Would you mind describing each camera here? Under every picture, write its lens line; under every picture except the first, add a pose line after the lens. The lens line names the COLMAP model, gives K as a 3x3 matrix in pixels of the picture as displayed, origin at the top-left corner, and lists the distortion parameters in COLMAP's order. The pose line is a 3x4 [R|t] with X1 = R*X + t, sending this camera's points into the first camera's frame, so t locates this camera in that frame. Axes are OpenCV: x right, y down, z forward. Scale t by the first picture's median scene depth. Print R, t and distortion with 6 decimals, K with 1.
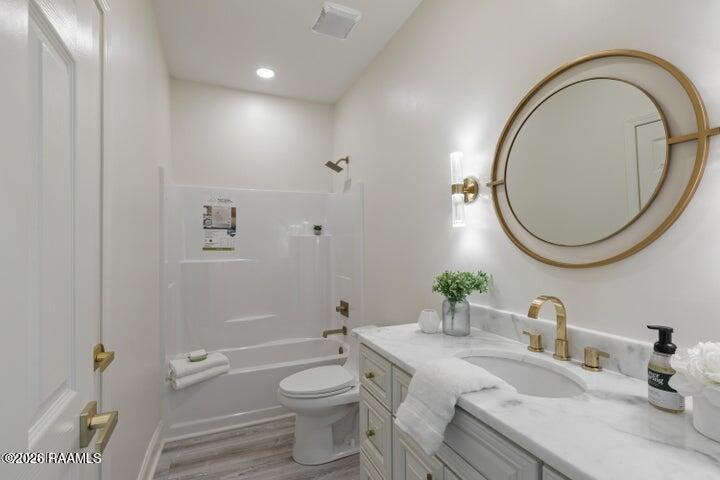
lens RADIAL K [[337.1, 0, 356.2], [0, 337.1, 247.7], [0, 0, 1]] dist [0.004661, -0.000775]
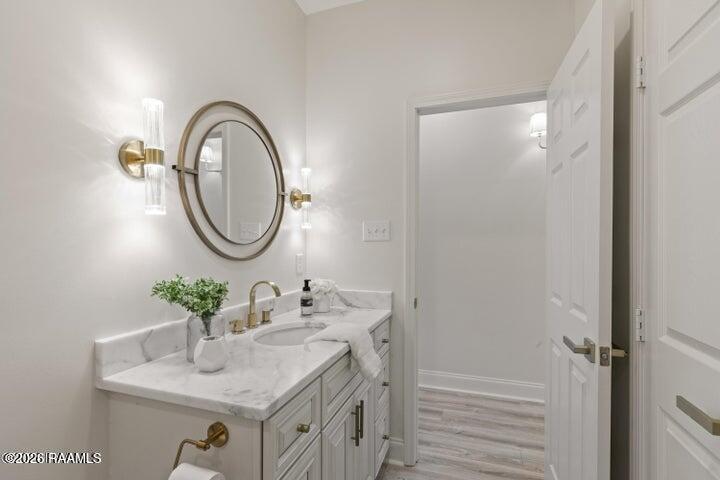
lens RADIAL K [[337.1, 0, 356.2], [0, 337.1, 247.7], [0, 0, 1]] dist [0.004661, -0.000775]
pose [[-0.745242, 0.002668, 0.666789, -0.585415], [0.006005, 0.999978, 0.002711, 0.005770], [-0.666767, 0.006025, -0.745241, 1.633268]]
